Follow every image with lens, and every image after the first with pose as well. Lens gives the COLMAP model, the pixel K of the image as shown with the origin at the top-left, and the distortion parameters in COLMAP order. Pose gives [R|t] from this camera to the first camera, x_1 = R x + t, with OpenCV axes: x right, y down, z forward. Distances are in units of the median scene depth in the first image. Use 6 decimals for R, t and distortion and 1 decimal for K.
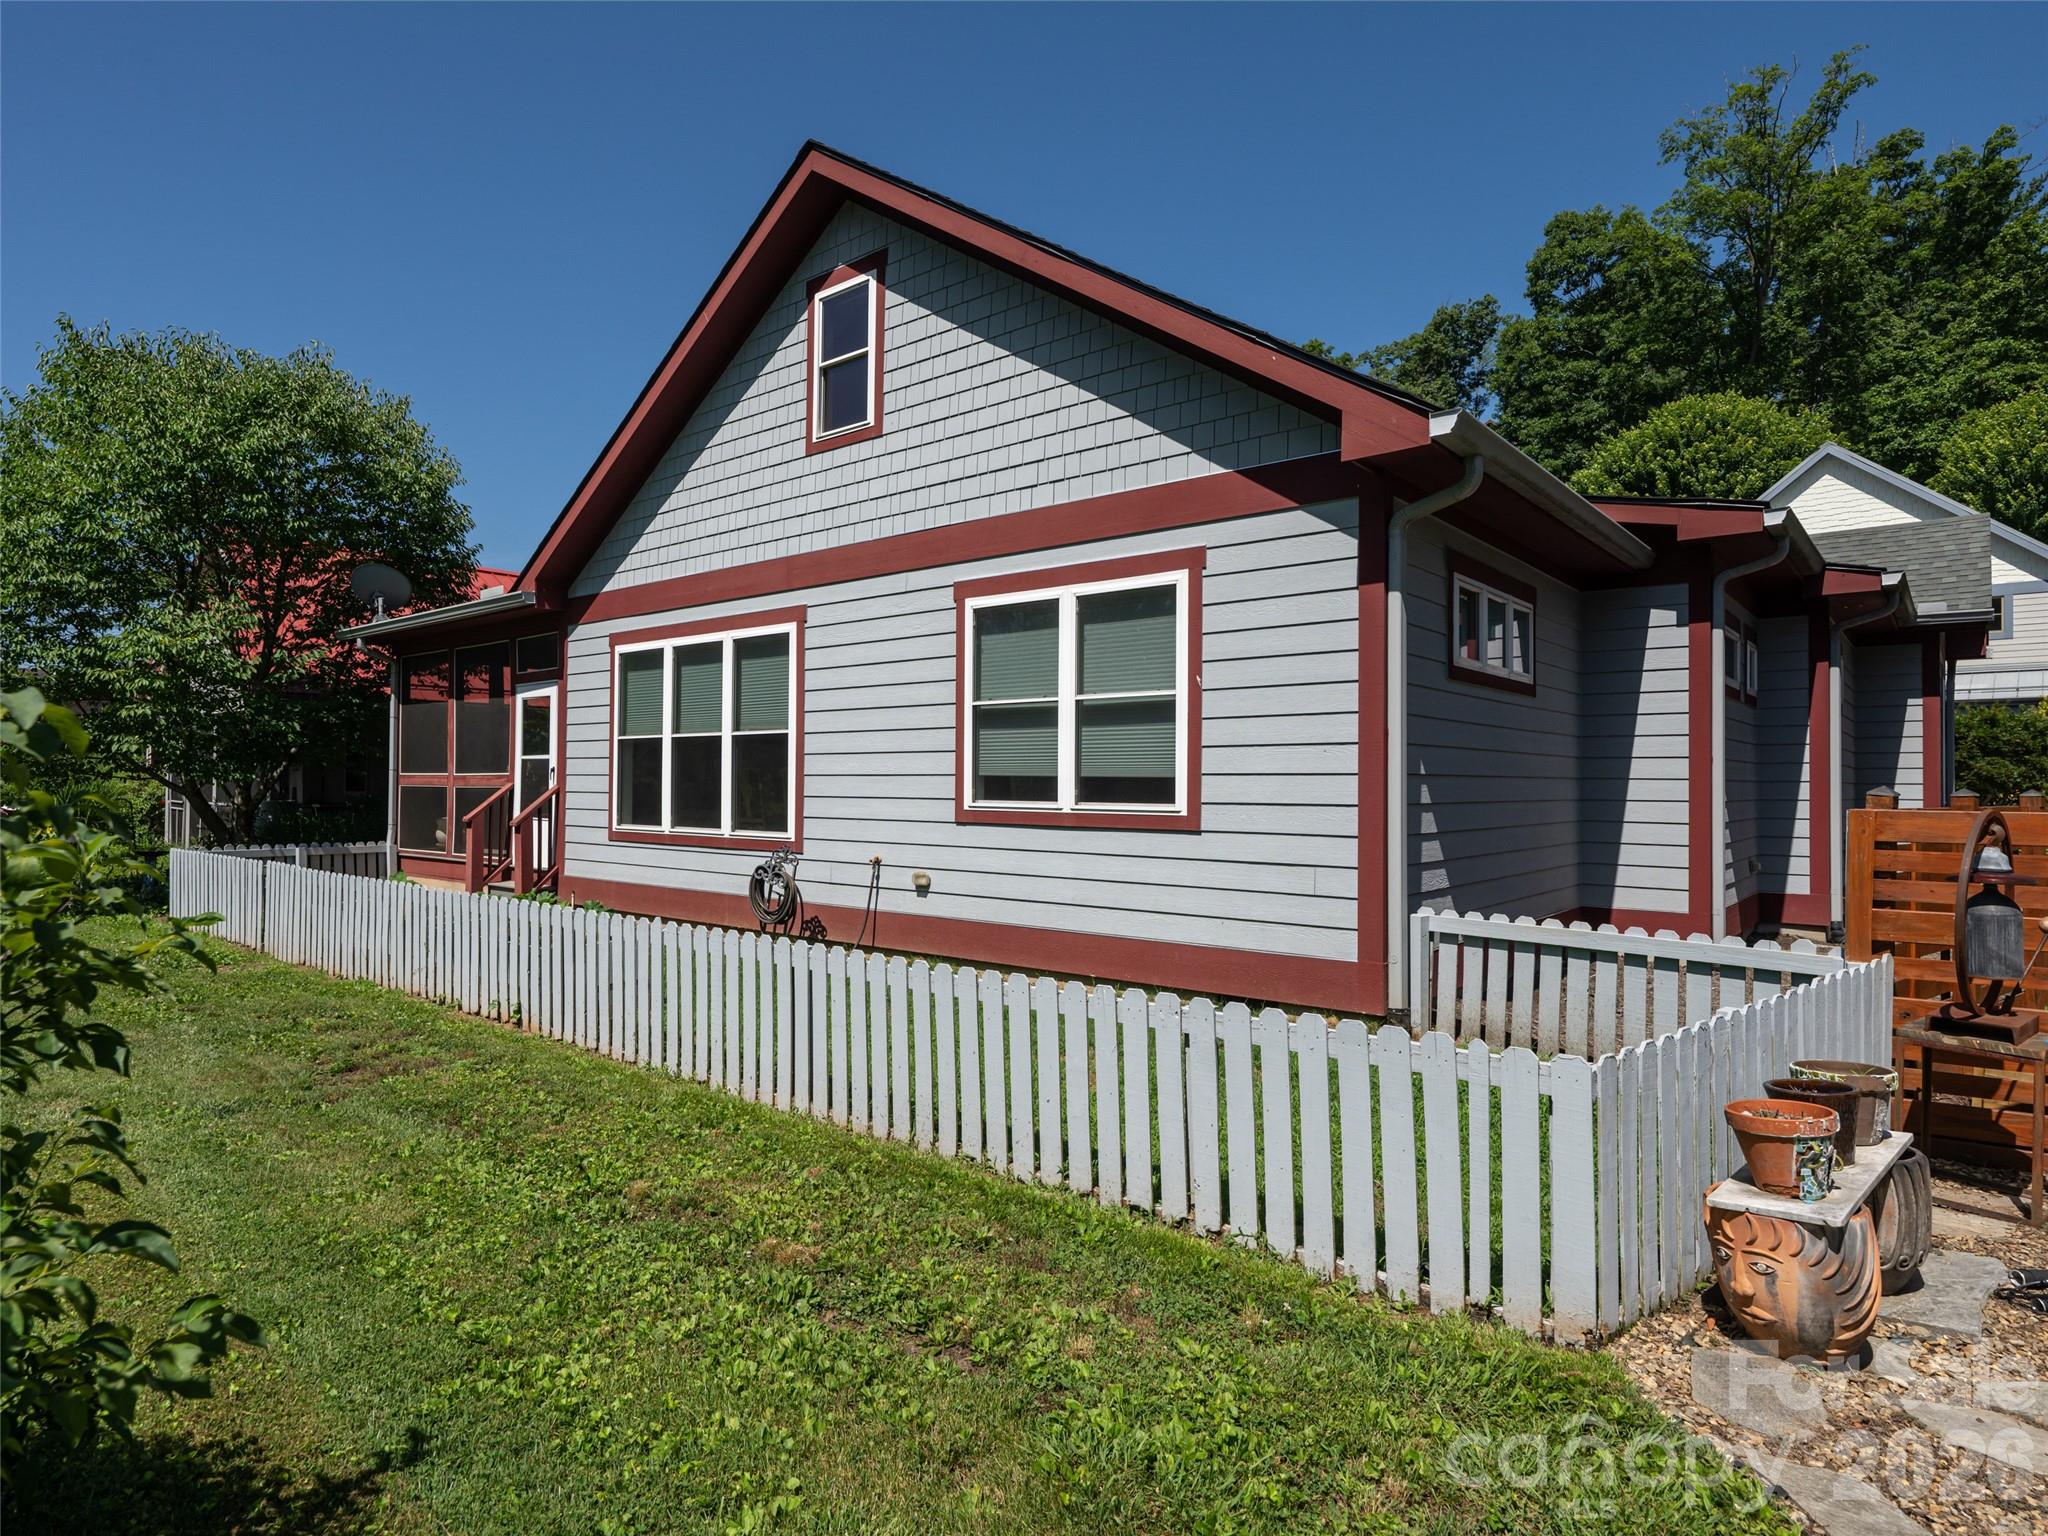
lens RADIAL K [[1097.7, 0, 928.3], [0, 1097.7, 759.6], [0, 0, 1]] dist [0.000232, -0.000446]
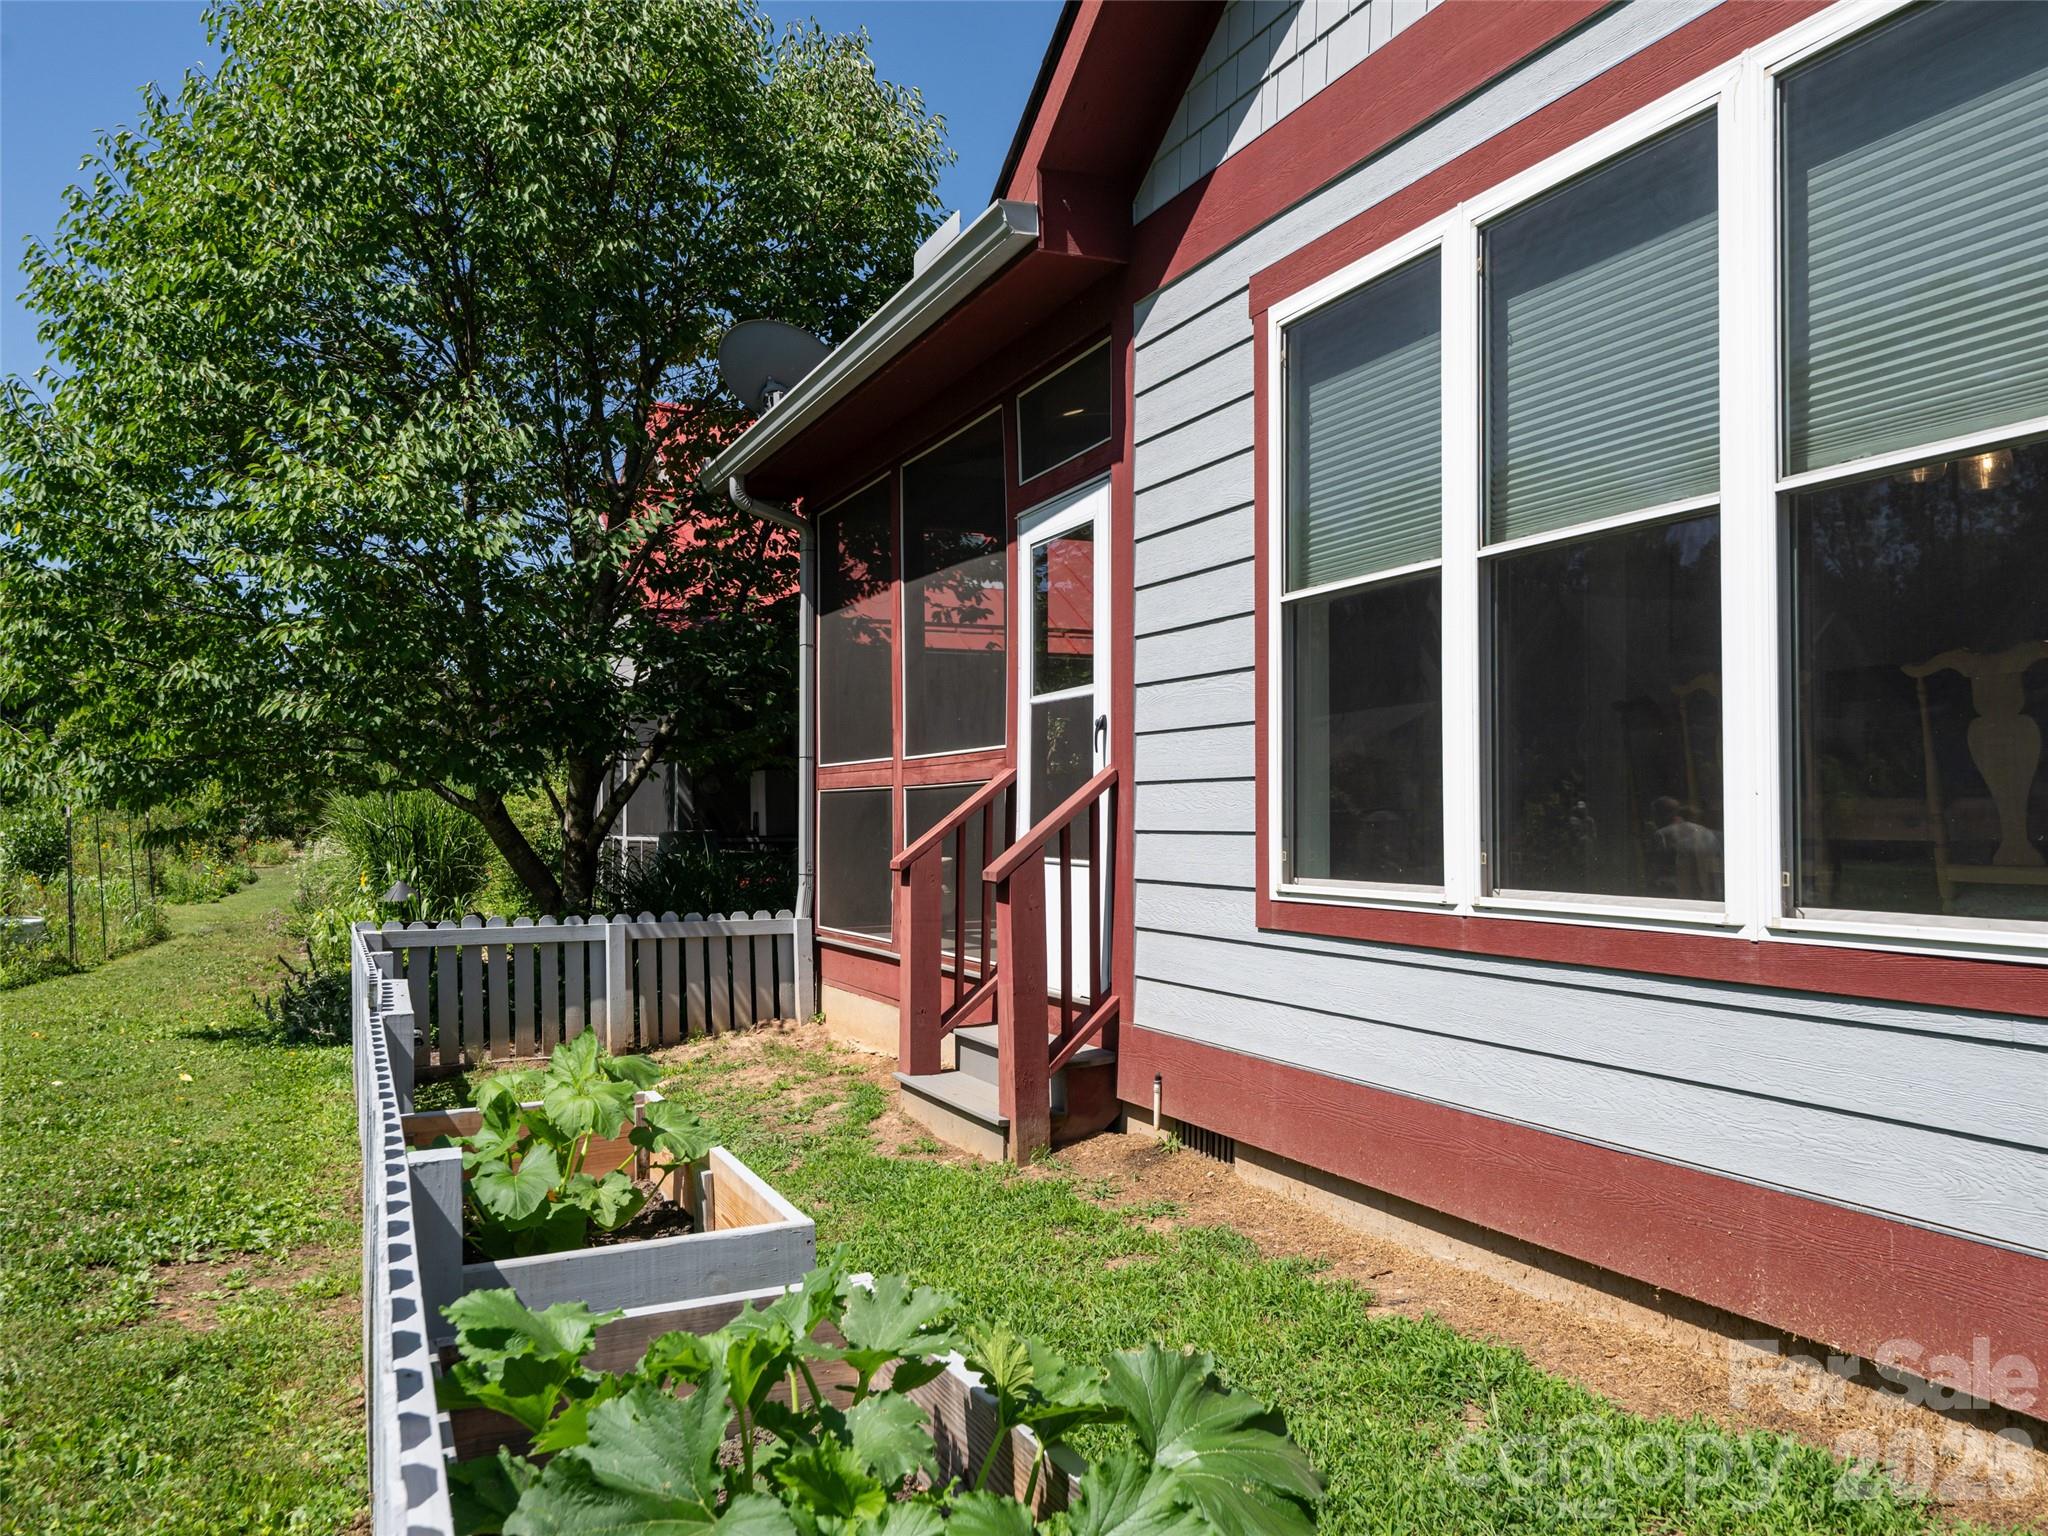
lens RADIAL K [[1578.8, 0, 1024.0], [0, 1578.8, 768.0], [0, 0, 1]] dist [-0.005772, -0.001497]
pose [[0.909291, -0.019062, -0.415723, -0.197095], [0.013654, 0.999779, -0.015979, 0.040657], [0.415936, 0.008853, 0.909351, 0.676725]]
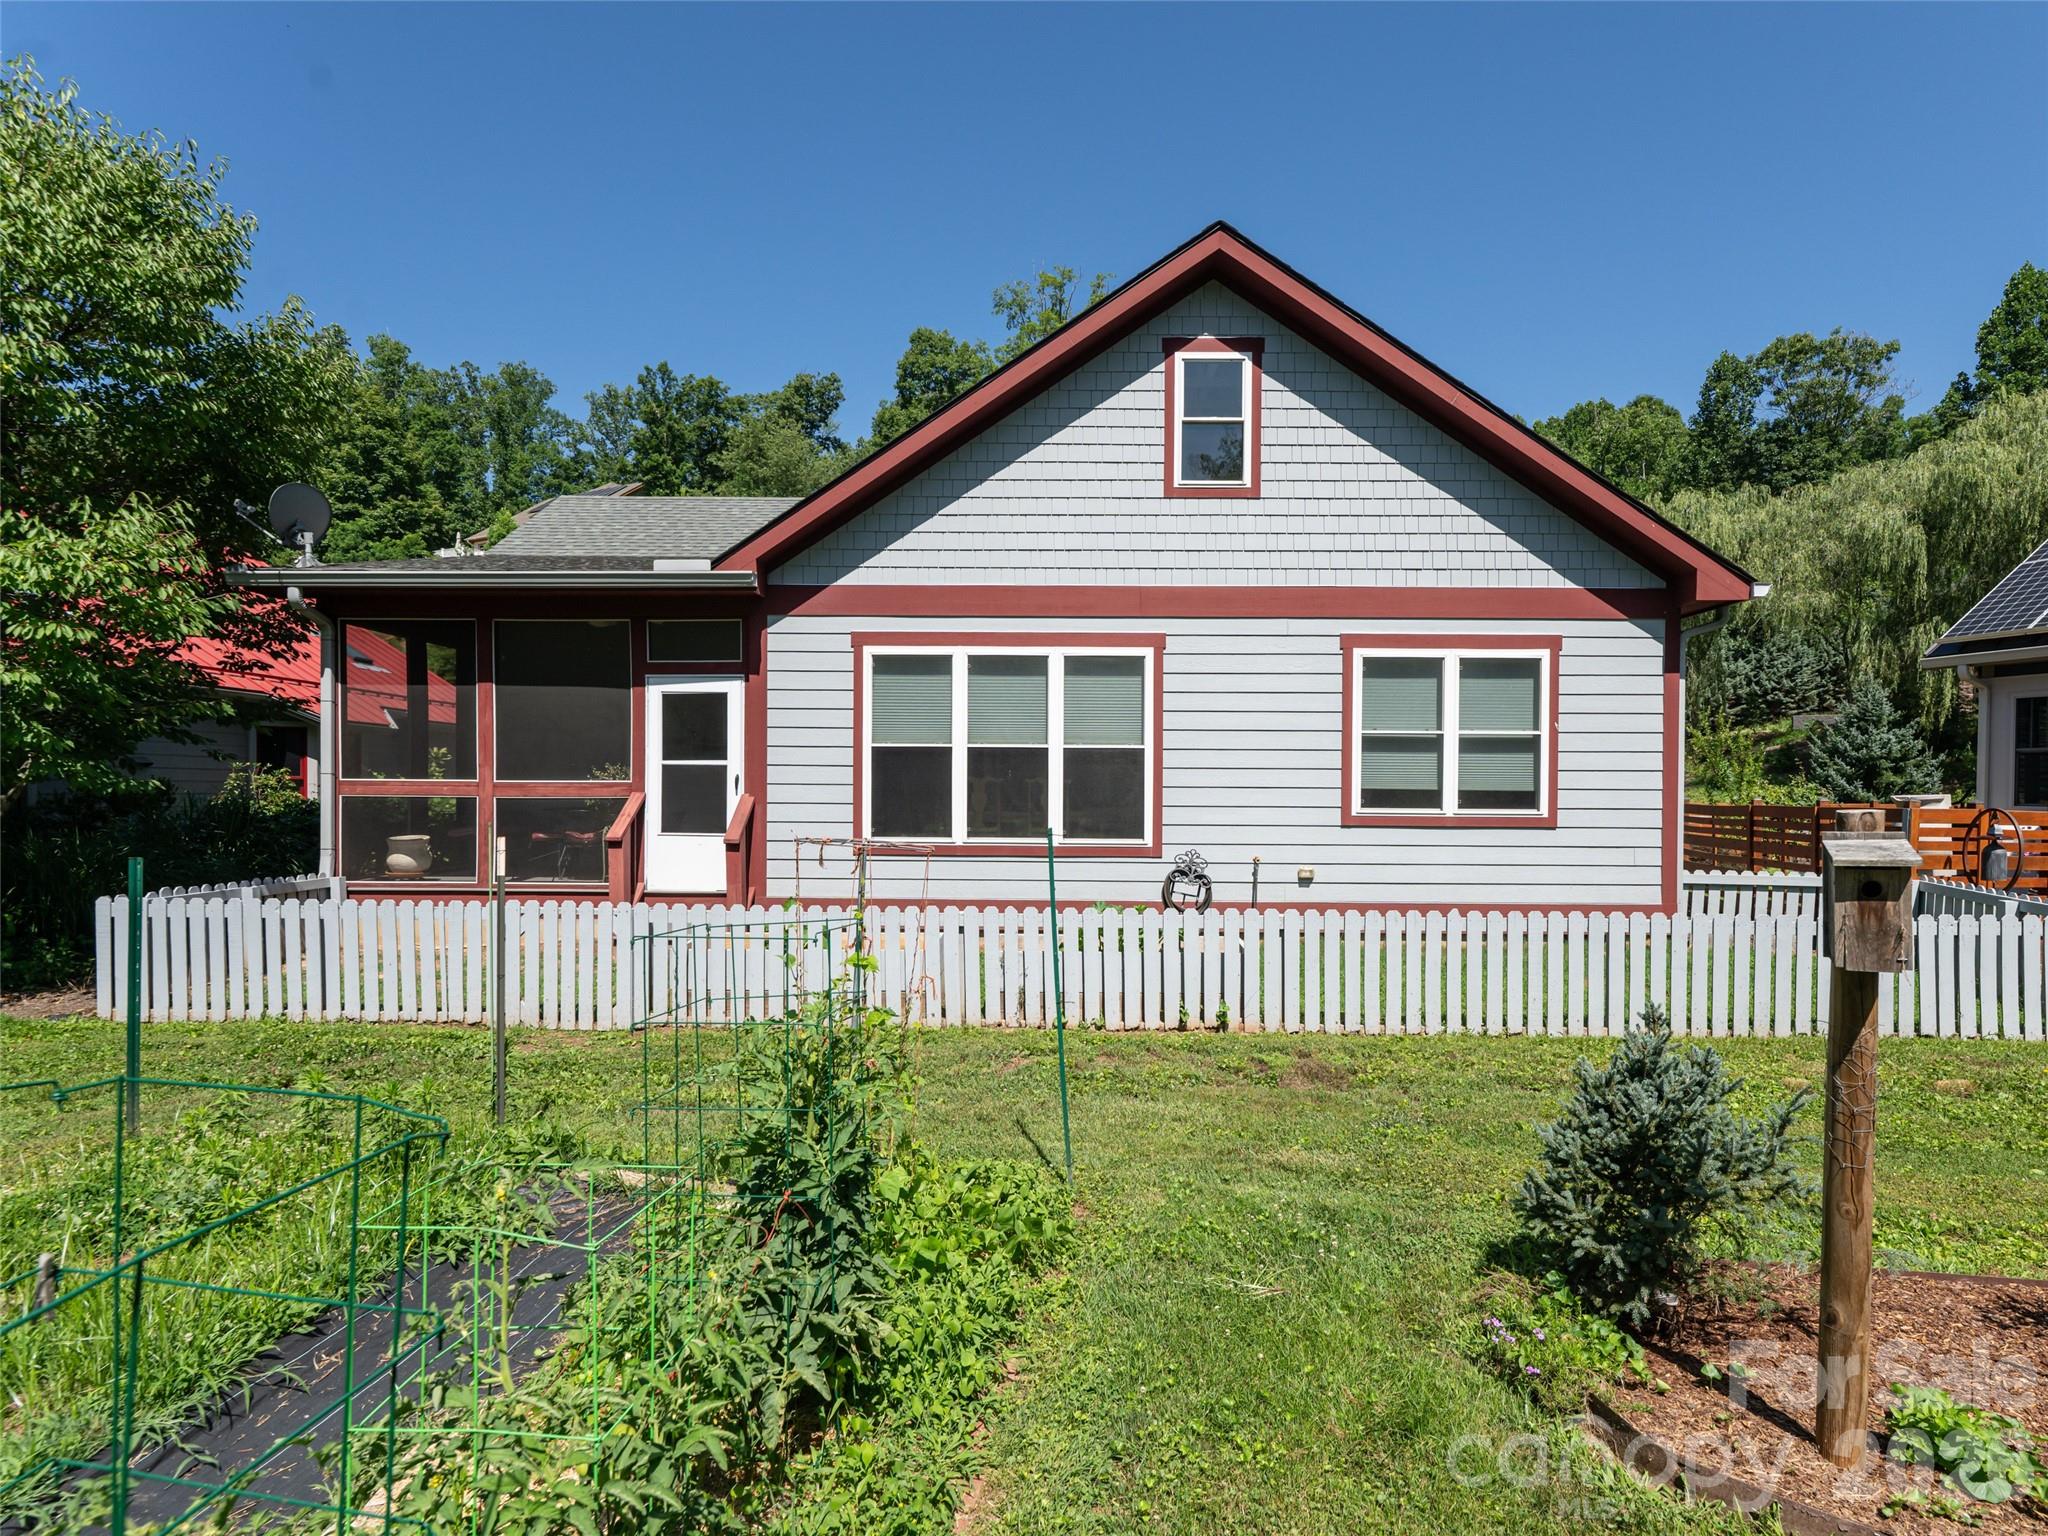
lens RADIAL K [[1012.9, 0, 1026.7], [0, 1012.9, 786.6], [0, 0, 1]] dist [0.000143, 0.000097]
pose [[0.769205, -0.000121, 0.639002, -0.872930], [-0.015935, 0.999685, 0.019371, -0.003845], [-0.638803, -0.025083, 0.768961, 0.300361]]
